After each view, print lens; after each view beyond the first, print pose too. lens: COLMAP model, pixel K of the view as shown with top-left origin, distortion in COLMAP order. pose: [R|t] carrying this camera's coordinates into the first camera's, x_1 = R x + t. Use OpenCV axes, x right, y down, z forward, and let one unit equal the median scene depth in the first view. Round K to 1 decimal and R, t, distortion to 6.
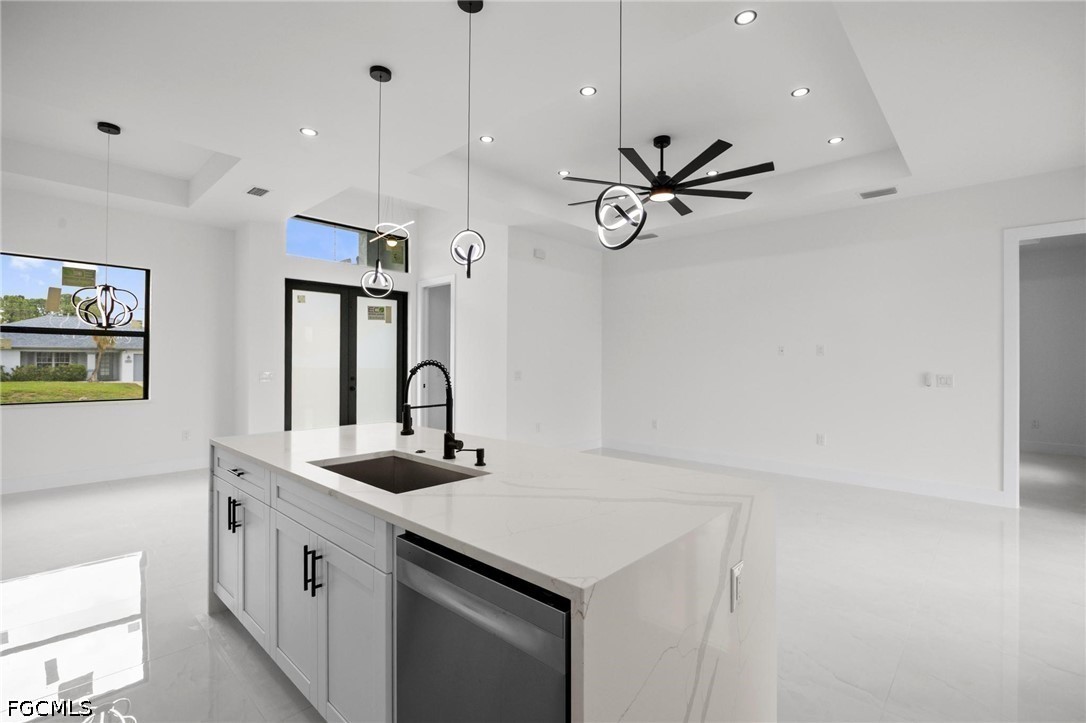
lens RADIAL K [[485.8, 0, 548.4], [0, 485.8, 359.0], [0, 0, 1]] dist [-0.002828, -0.000180]
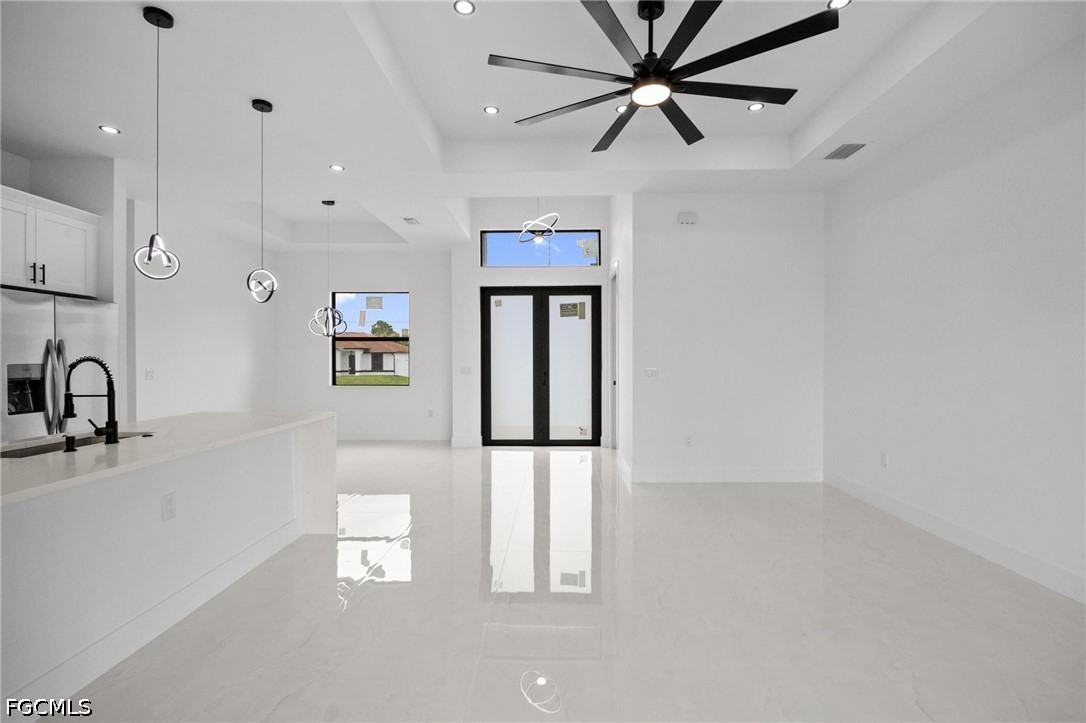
lens RADIAL K [[480.5, 0, 544.4], [0, 480.5, 366.2], [0, 0, 1]] dist [-0.043102, -0.000128]
pose [[0.668228, 0.008018, -0.743913, 0.421973], [0.008379, 0.999797, 0.018302, 0.004508], [0.743909, -0.018463, 0.668026, 0.341119]]
